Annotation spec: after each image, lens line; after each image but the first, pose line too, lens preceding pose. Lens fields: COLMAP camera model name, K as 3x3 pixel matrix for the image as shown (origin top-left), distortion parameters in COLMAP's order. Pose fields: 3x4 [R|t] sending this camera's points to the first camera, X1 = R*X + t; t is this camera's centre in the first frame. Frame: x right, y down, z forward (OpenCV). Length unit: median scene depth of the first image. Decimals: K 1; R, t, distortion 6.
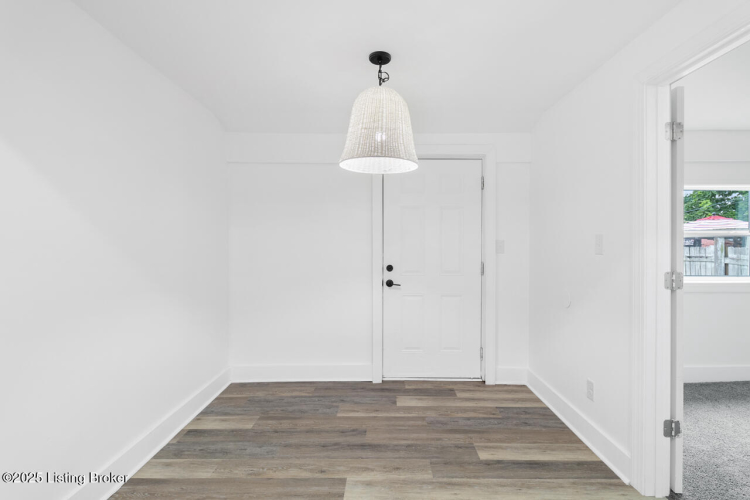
lens RADIAL K [[369.5, 0, 377.3], [0, 369.5, 243.7], [0, 0, 1]] dist [0.001442, -0.000192]
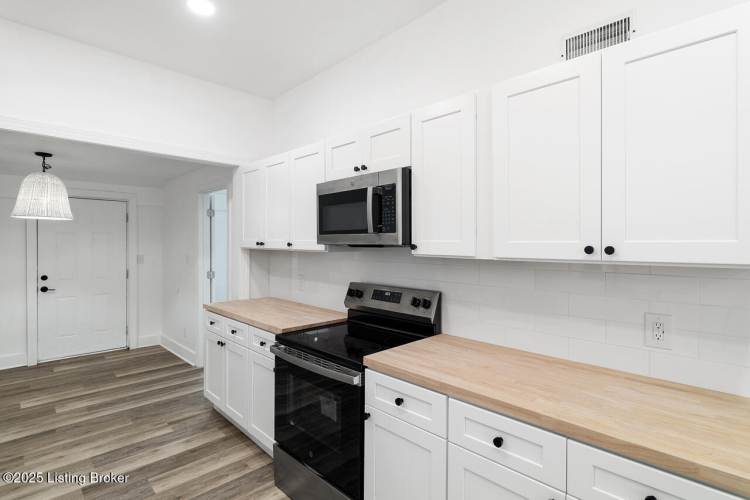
lens RADIAL K [[369.5, 0, 377.3], [0, 369.5, 243.7], [0, 0, 1]] dist [0.001442, -0.000192]
pose [[0.691567, -0.003638, 0.722304, -0.101562], [-0.001315, 0.999979, 0.006296, -0.067711], [-0.722311, -0.005304, 0.691548, -0.800565]]
